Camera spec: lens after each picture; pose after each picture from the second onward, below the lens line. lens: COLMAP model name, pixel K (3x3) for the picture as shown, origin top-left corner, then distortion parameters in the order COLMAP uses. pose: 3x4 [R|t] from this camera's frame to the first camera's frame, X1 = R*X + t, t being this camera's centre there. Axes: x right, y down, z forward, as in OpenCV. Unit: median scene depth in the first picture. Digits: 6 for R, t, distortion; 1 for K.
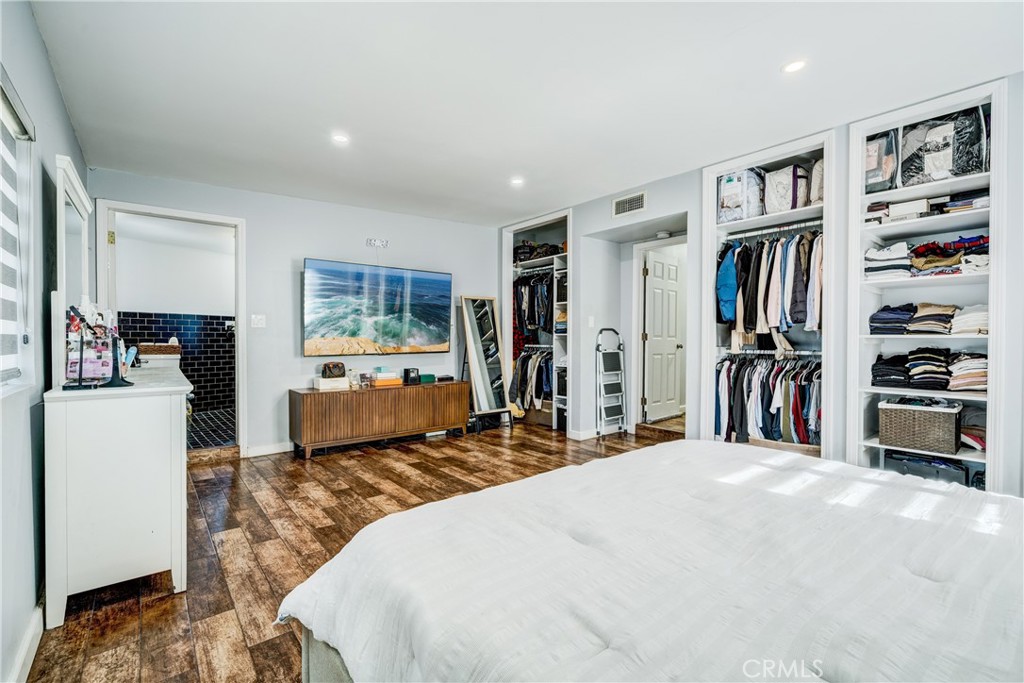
lens RADIAL K [[432.4, 0, 517.3], [0, 432.4, 343.6], [0, 0, 1]] dist [-0.001486, -0.000063]
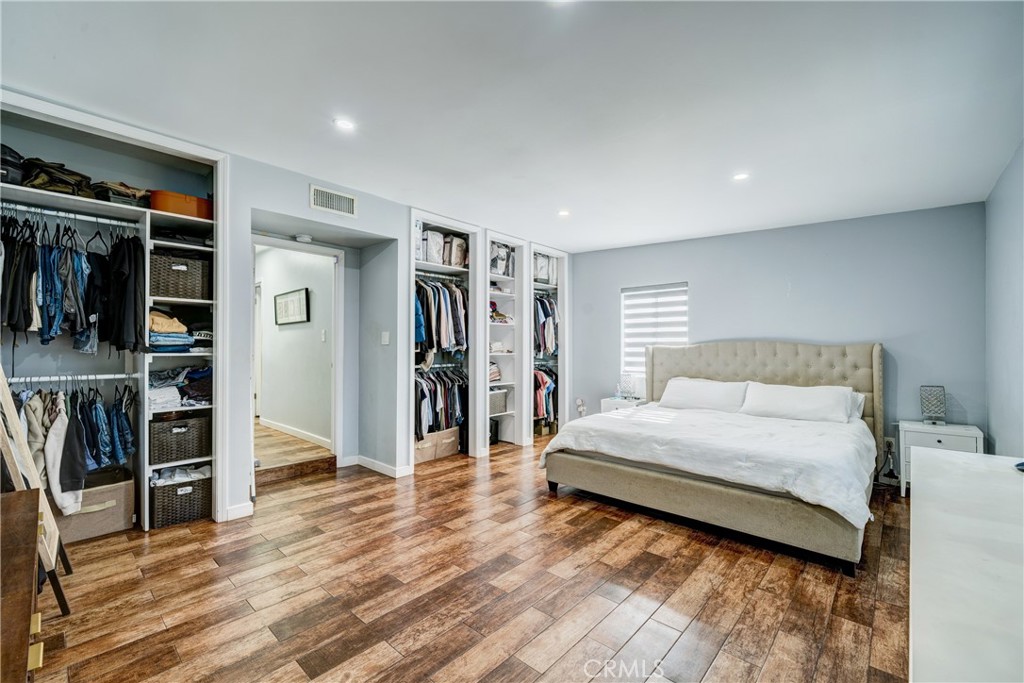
lens RADIAL K [[412.5, 0, 510.2], [0, 412.5, 343.0], [0, 0, 1]] dist [-0.002019, -0.000250]
pose [[-0.102039, 0.007074, 0.994755, -0.800311], [0.011844, 0.999912, -0.005896, -0.046345], [-0.994710, 0.011180, -0.102113, 1.014138]]
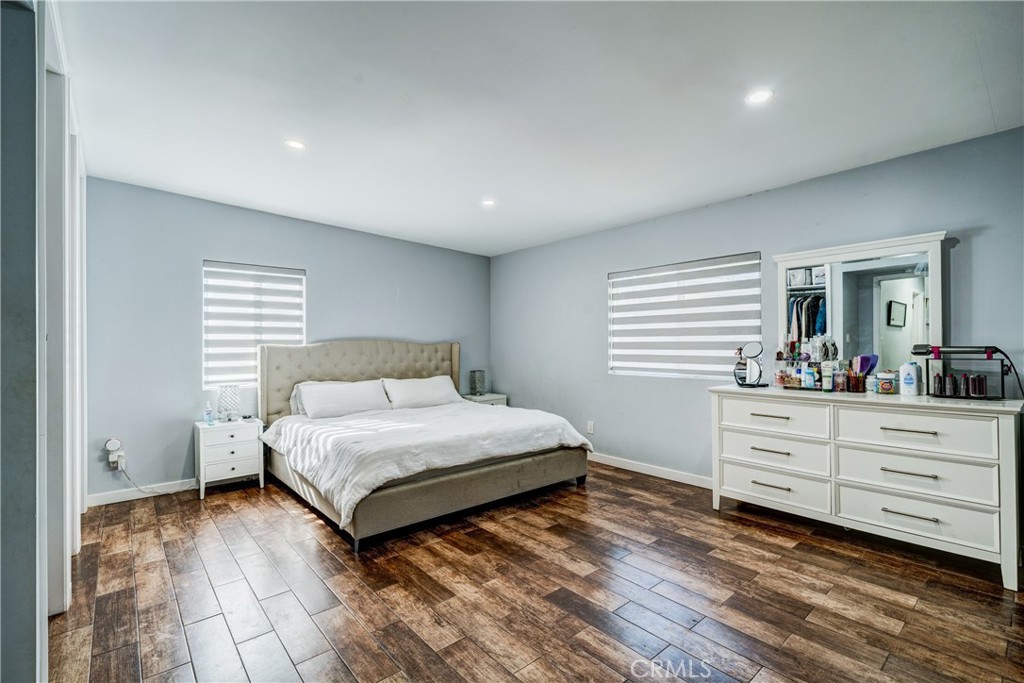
lens RADIAL K [[467.5, 0, 483.1], [0, 467.5, 339.5], [0, 0, 1]] dist [-0.000246, -0.000071]
pose [[-0.998843, 0.001622, 0.048058, 0.025395], [0.001790, 0.999992, 0.003465, -0.057644], [-0.048052, 0.003547, -0.998839, 1.667857]]
